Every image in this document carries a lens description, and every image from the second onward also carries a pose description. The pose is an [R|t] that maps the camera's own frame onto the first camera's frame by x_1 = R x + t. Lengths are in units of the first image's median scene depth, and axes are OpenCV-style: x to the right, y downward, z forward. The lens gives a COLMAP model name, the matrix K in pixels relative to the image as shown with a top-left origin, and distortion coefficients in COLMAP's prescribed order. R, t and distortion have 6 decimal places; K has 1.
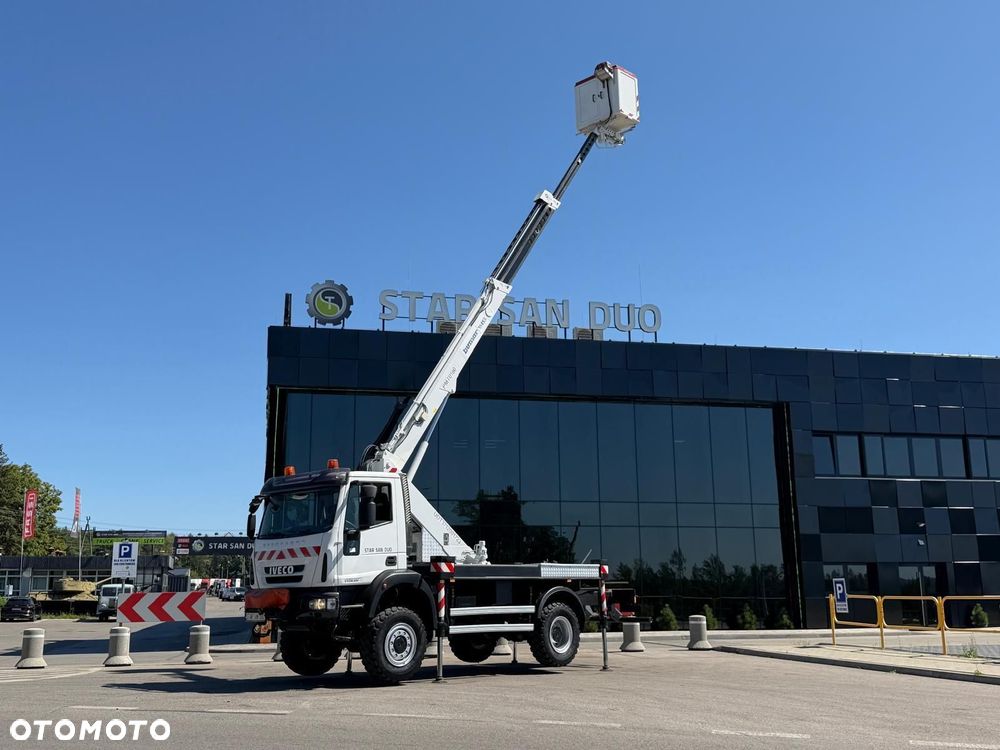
lens RADIAL K [[984.0, 0, 504.2], [0, 984.0, 373.9], [0, 0, 1]] dist [0.089377, 0.000000]
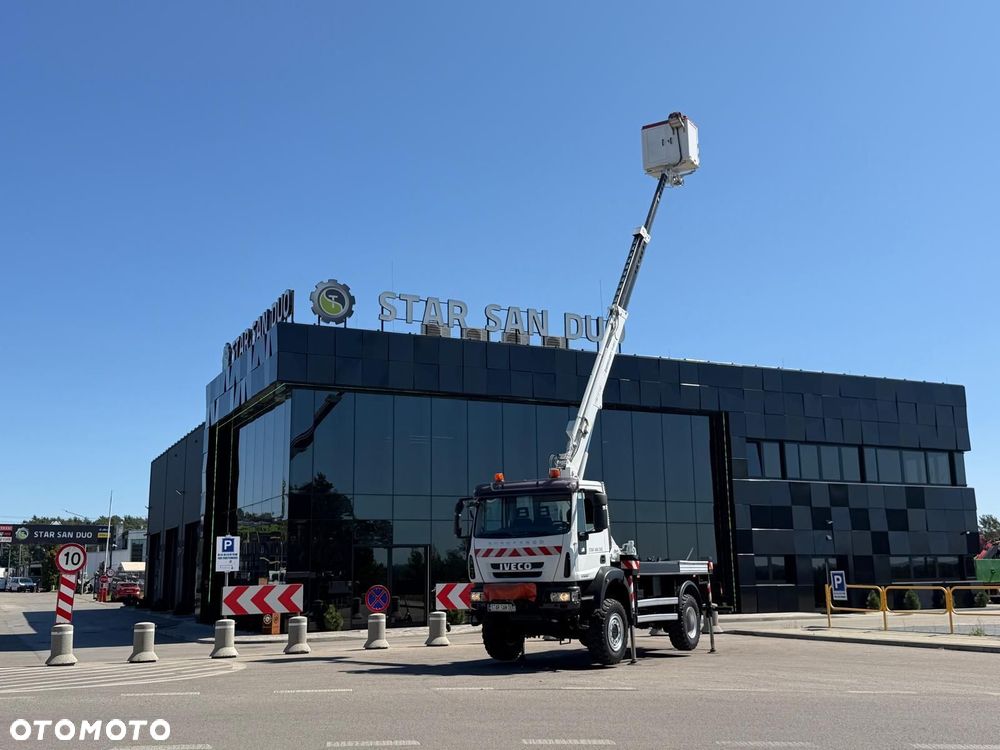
lens RADIAL K [[984.0, 0, 503.7], [0, 984.0, 373.2], [0, 0, 1]] dist [0.089377, 0.000000]
pose [[0.974101, 0.042129, 0.222155, -0.336813], [-0.044784, 0.998973, 0.006927, -0.018923], [-0.221635, -0.016696, 0.974987, -0.055547]]
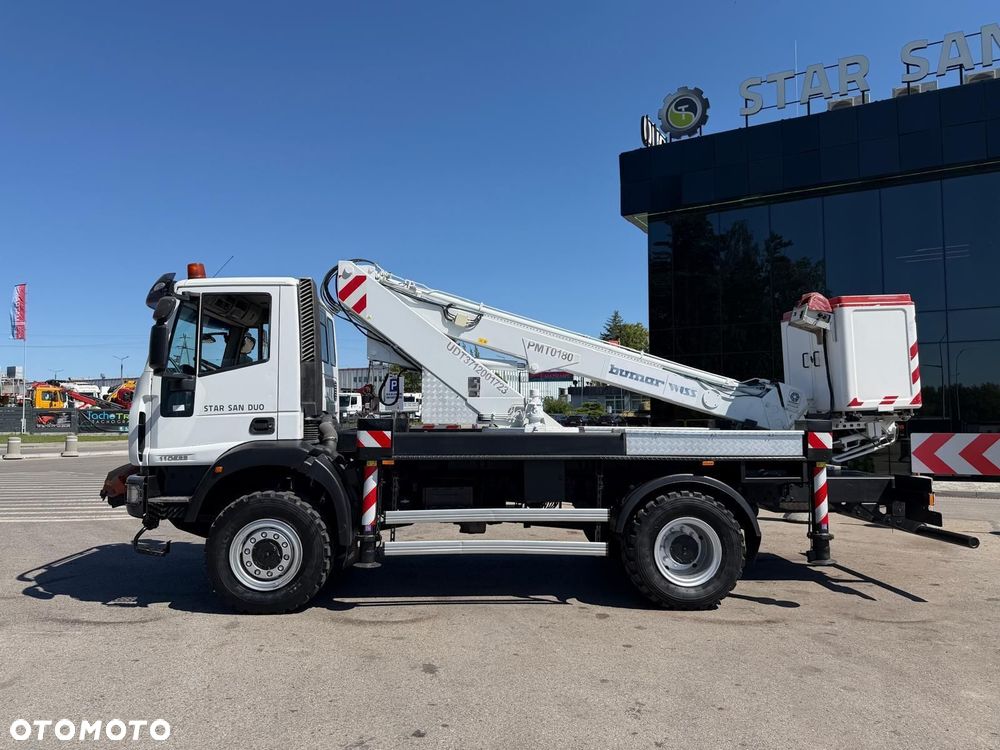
lens RADIAL K [[694.2, 0, 508.1], [0, 694.2, 375.6], [0, 0, 1]] dist [0.046050, -0.052429]
pose [[0.745546, -0.027414, -0.665890, 0.184294], [0.147563, 0.981144, 0.124823, 0.090979], [0.649912, -0.191322, 0.735534, 0.550365]]
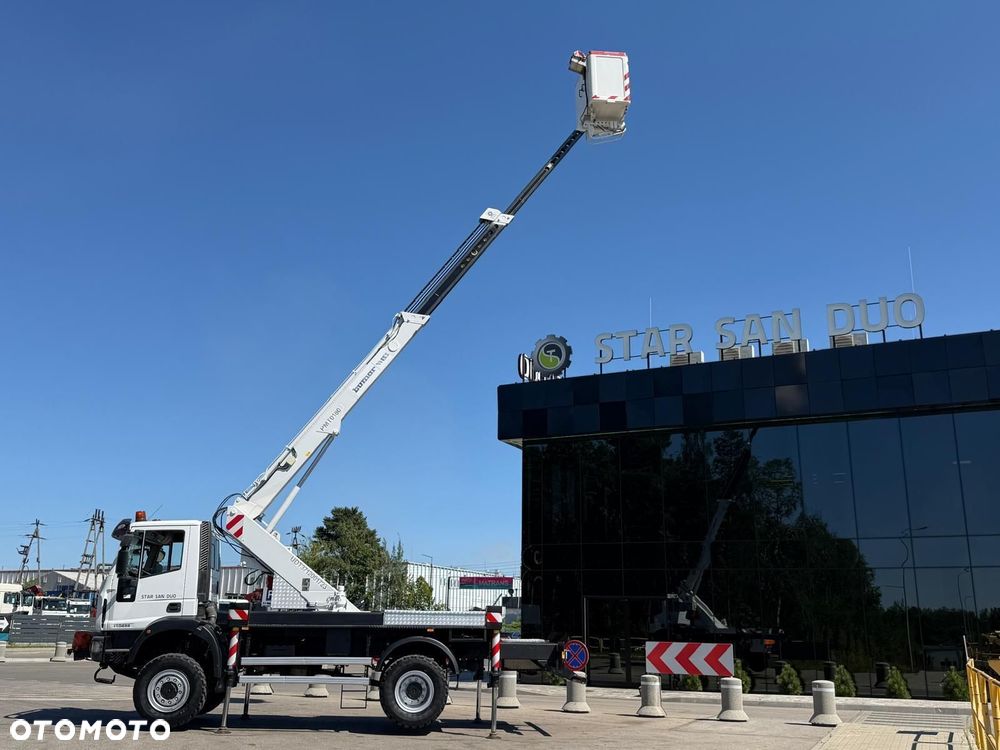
lens RADIAL K [[880.0, 0, 506.8], [0, 880.0, 379.0], [0, 0, 1]] dist [0.064493, -0.064540]
pose [[0.785957, -0.142718, -0.601584, 0.513899], [0.106590, 0.989703, -0.095536, 0.055351], [0.609024, 0.010964, 0.793076, 0.328966]]
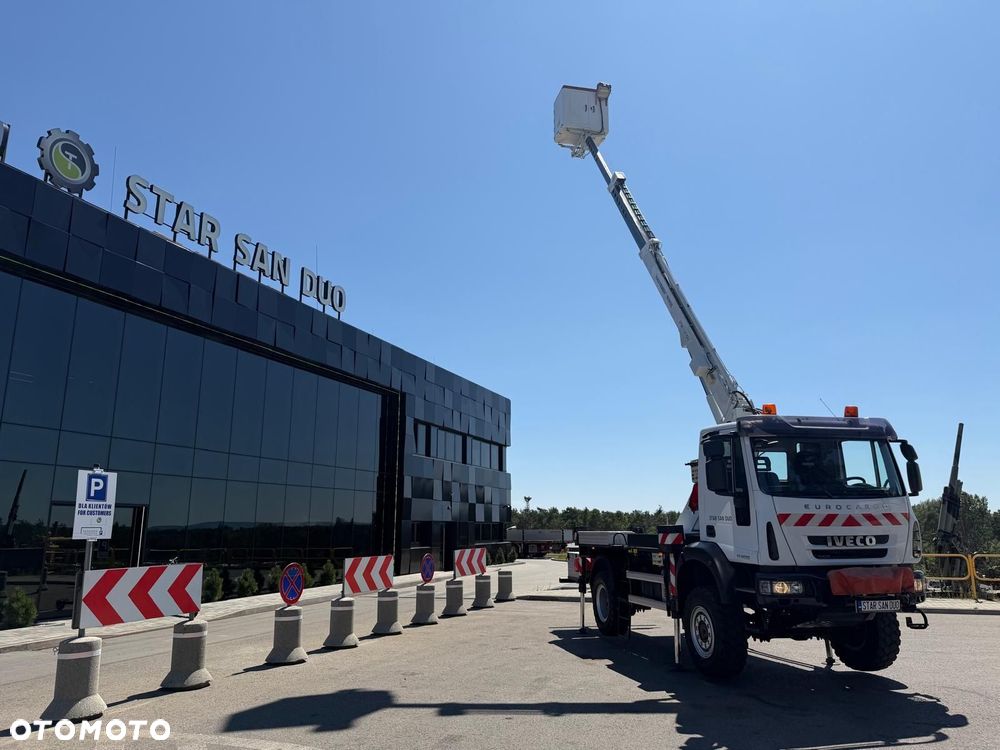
lens RADIAL K [[694.2, 0, 498.3], [0, 694.2, 370.2], [0, 0, 1]] dist [0.046050, -0.052429]
pose [[0.571239, 0.192286, 0.797943, -0.562048], [-0.176515, 0.978204, -0.109359, 0.120060], [-0.801579, -0.078378, 0.592729, 0.619381]]
